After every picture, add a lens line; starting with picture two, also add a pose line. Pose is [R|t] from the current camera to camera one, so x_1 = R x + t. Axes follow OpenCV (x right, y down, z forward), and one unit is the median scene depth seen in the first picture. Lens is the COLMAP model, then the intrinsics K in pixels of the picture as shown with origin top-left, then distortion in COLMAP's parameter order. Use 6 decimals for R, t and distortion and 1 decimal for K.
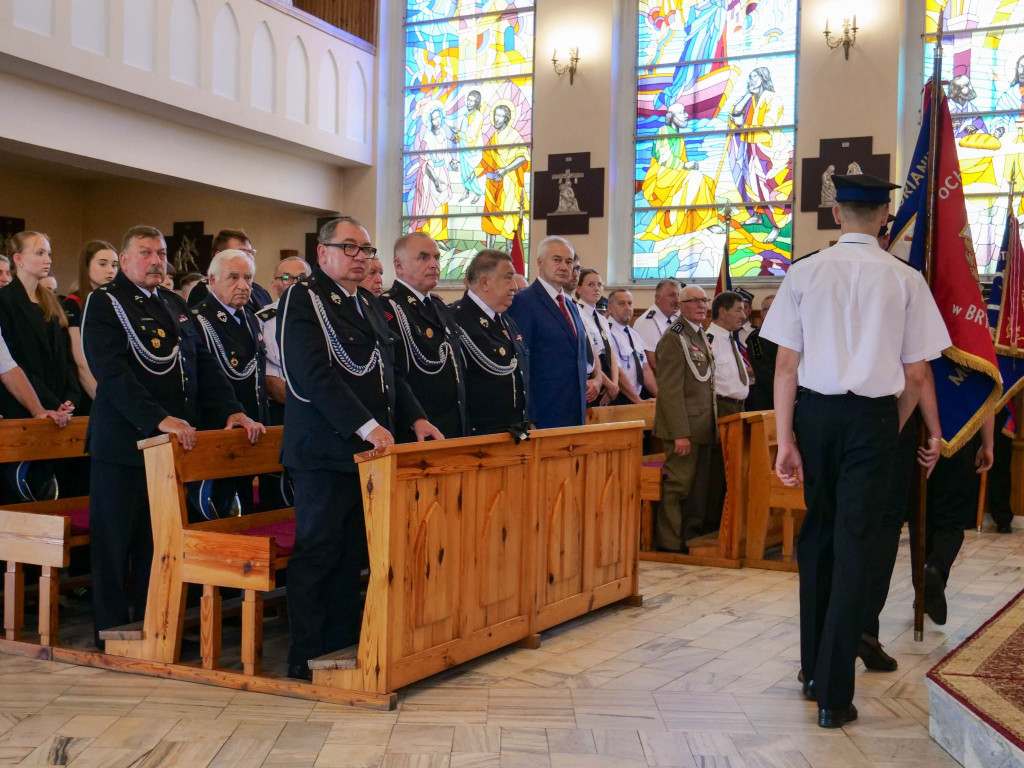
lens RADIAL K [[1471.5, 0, 510.4], [0, 1471.5, 359.3], [0, 0, 1]] dist [-0.002820, 0.000000]
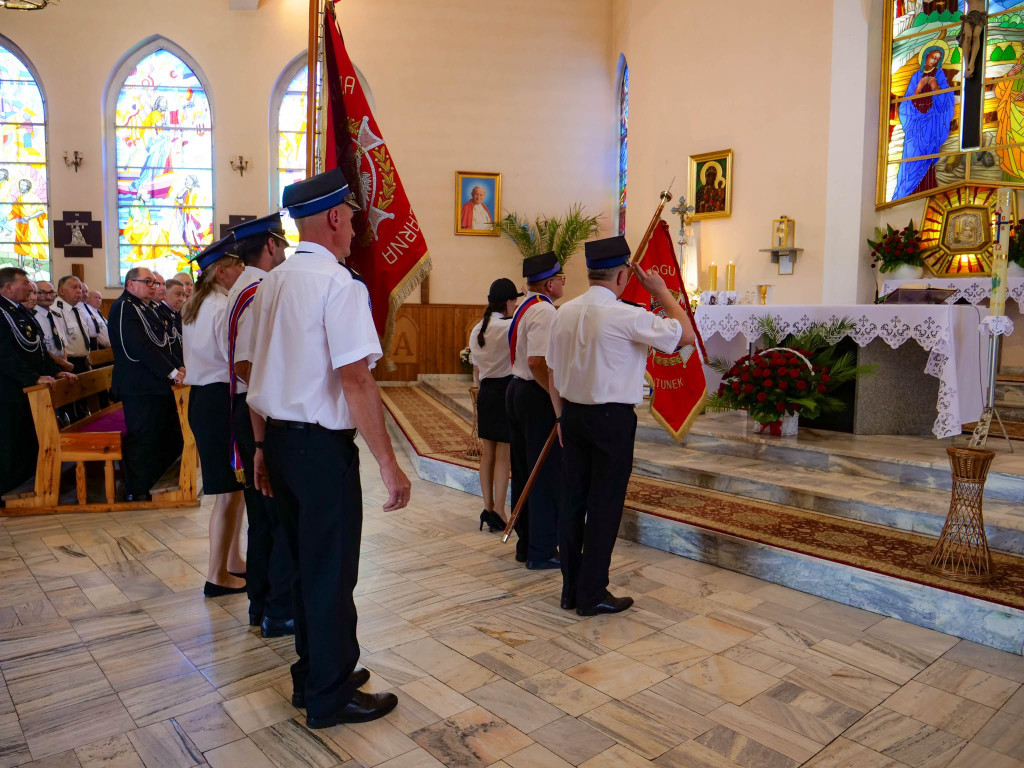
lens RADIAL K [[743.8, 0, 513.9], [0, 743.8, 384.2], [0, 0, 1]] dist [-0.054473, 0.018580]
pose [[0.750124, -0.075003, 0.657030, -0.333446], [0.012341, 0.994962, 0.099489, -0.026704], [-0.661182, -0.066520, 0.747271, -0.054069]]
